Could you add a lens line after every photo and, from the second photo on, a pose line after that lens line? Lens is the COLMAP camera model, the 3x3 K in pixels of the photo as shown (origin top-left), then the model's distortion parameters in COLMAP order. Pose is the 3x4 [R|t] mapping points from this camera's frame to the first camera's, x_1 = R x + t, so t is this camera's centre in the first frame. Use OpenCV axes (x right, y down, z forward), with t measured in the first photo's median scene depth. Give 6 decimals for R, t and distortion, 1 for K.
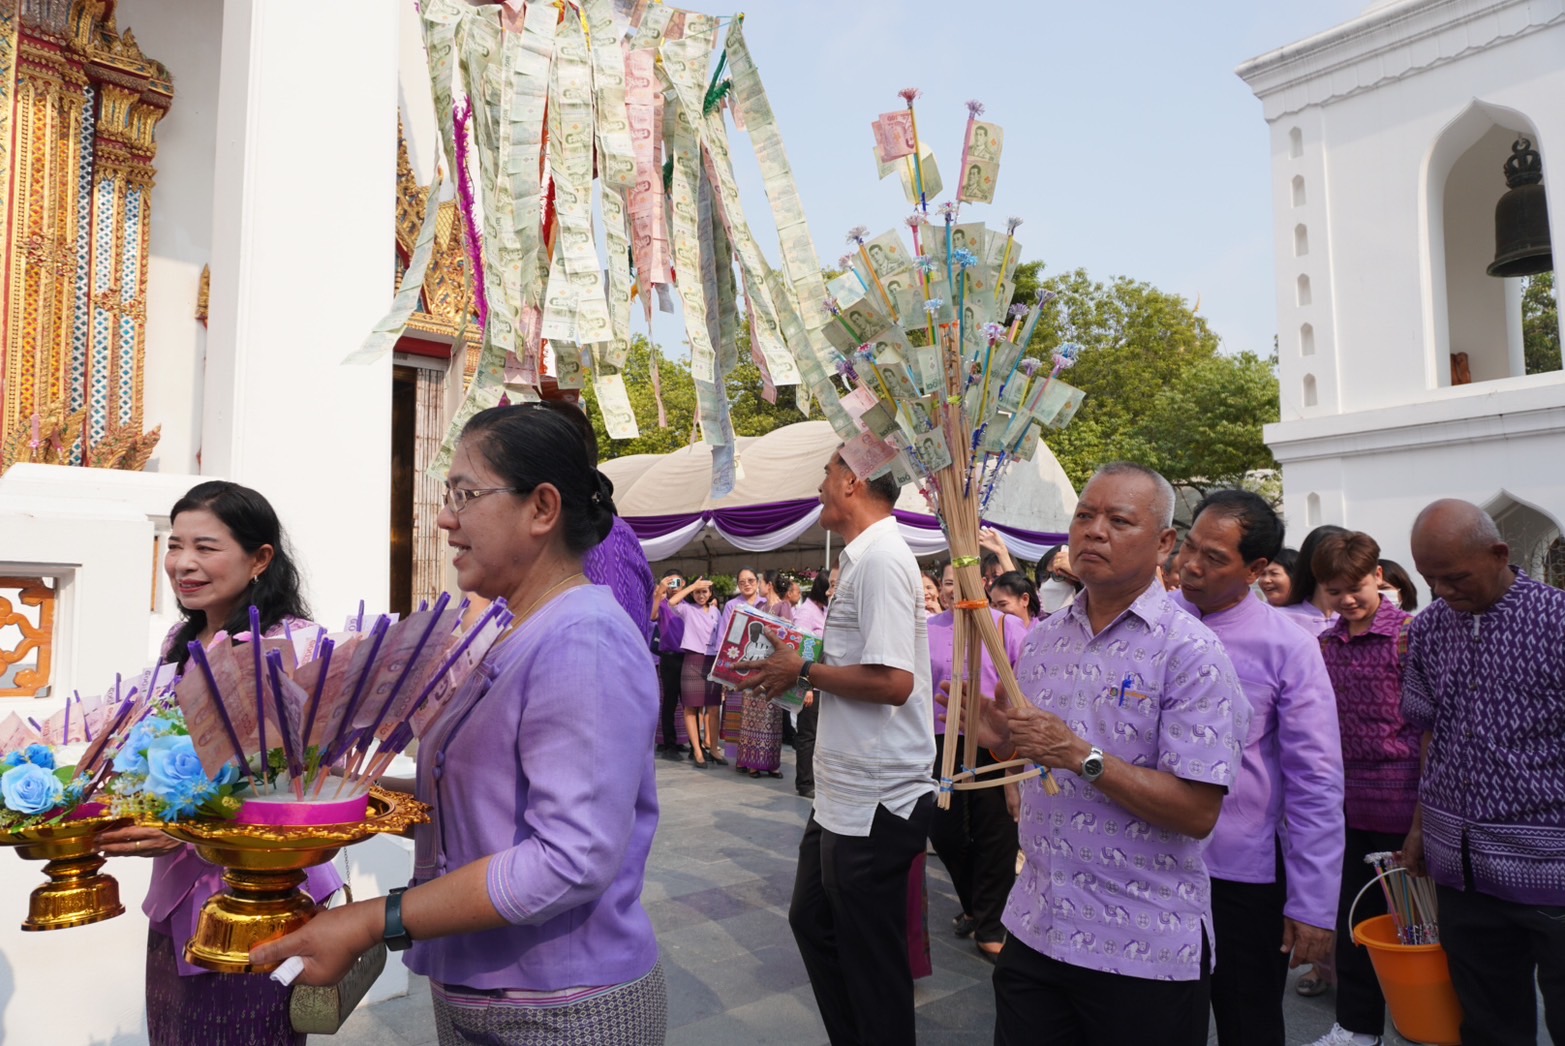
lens RADIAL K [[1067.7, 0, 782.5], [0, 1067.7, 523.0], [0, 0, 1]] dist [-0.002931, 0.003143]
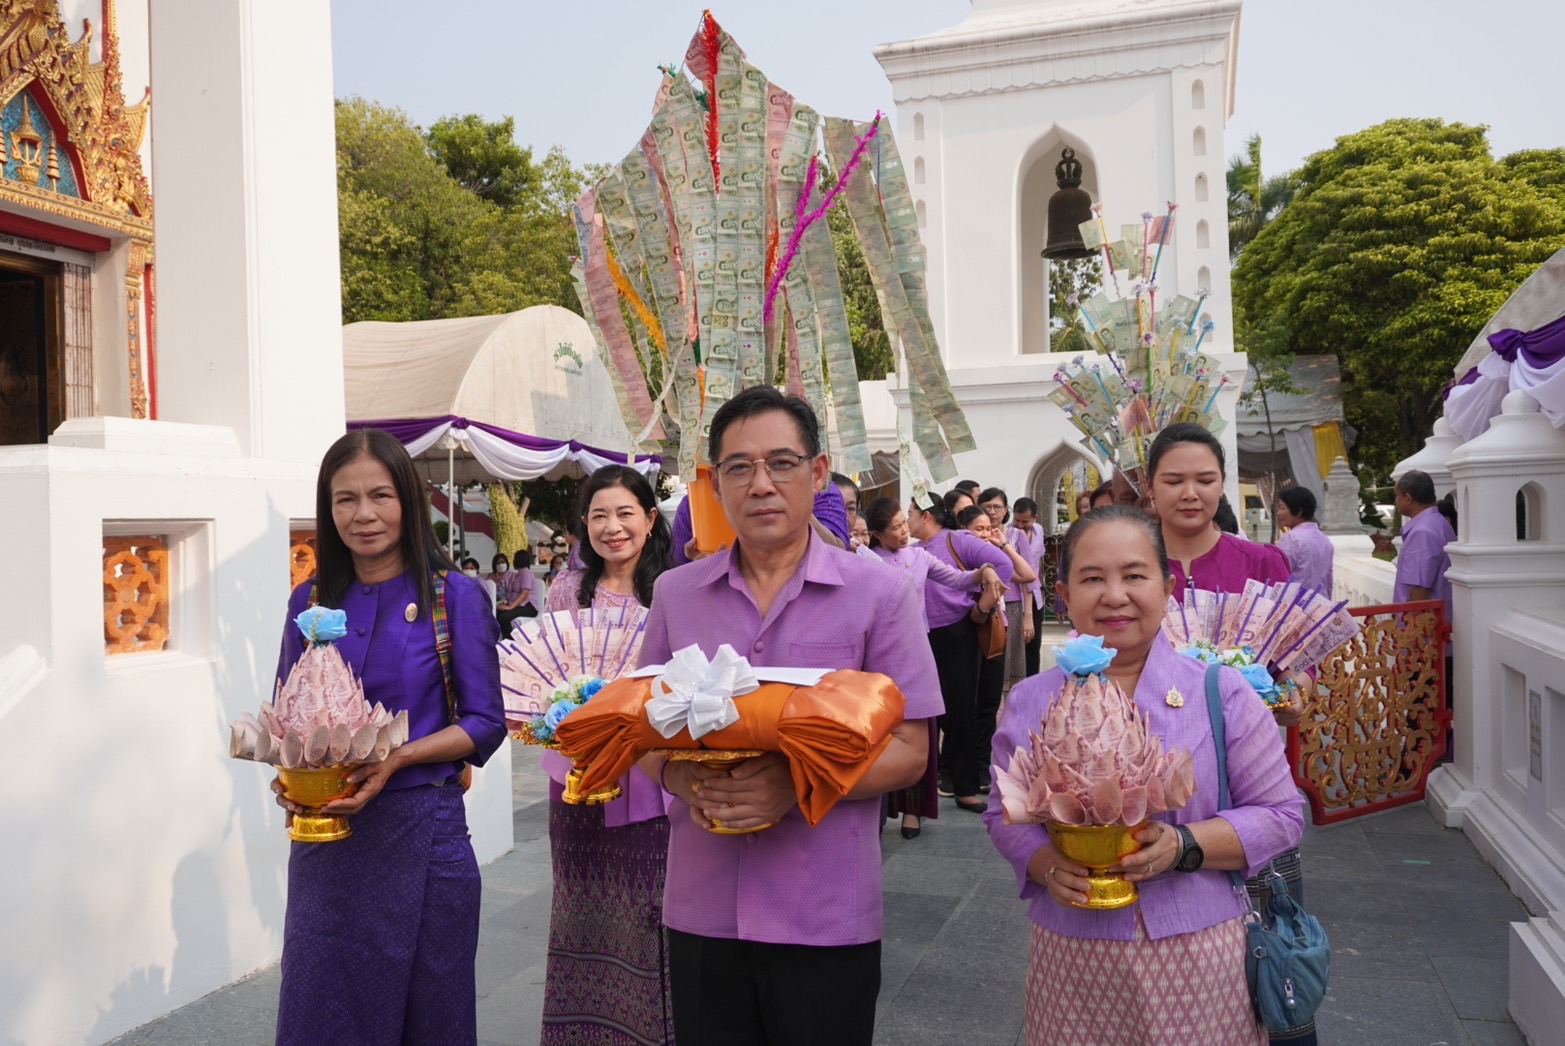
lens RADIAL K [[1381.9, 0, 782.5], [0, 1381.9, 523.0], [0, 0, 1]] dist [-0.006654, 0.025808]
pose [[0.864382, -0.011150, 0.502712, -0.399376], [-0.028656, 0.997037, 0.071385, -0.033770], [-0.502018, -0.076110, 0.861502, -0.240090]]
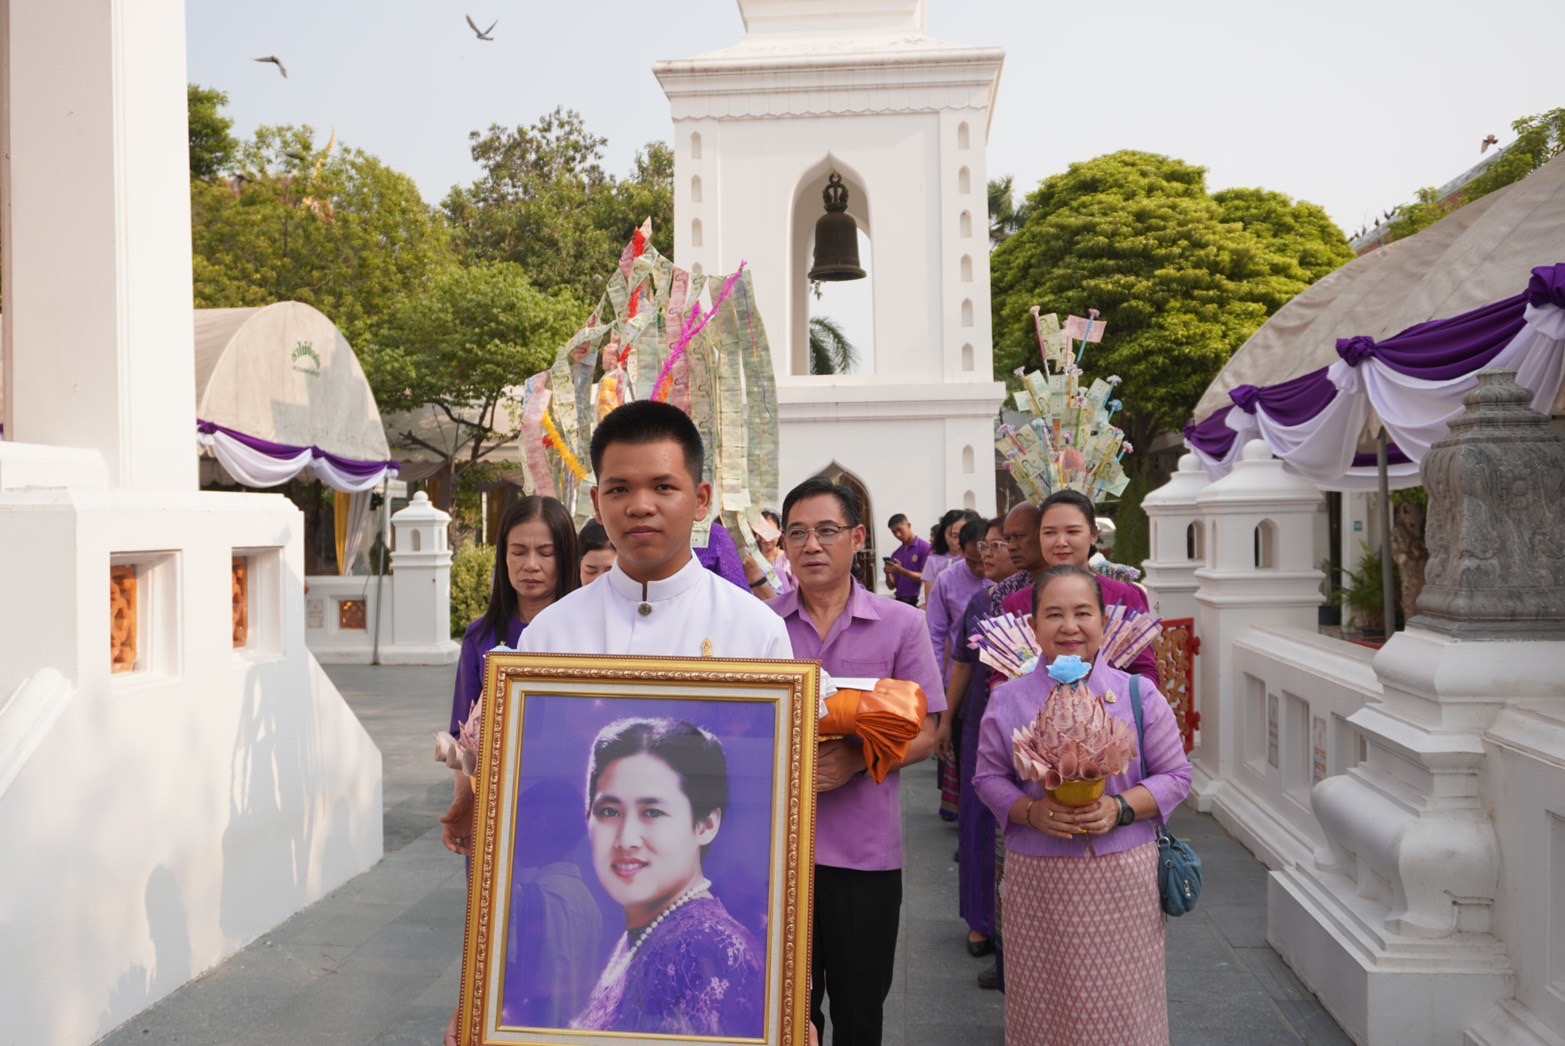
lens RADIAL K [[1514.9, 0, 782.5], [0, 1514.9, 523.0], [0, 0, 1]] dist [0.014135, 0.017614]
pose [[0.736267, -0.001376, 0.676689, -0.566421], [-0.053964, 0.996694, 0.060742, -0.054344], [-0.674536, -0.081239, 0.733759, -0.304533]]
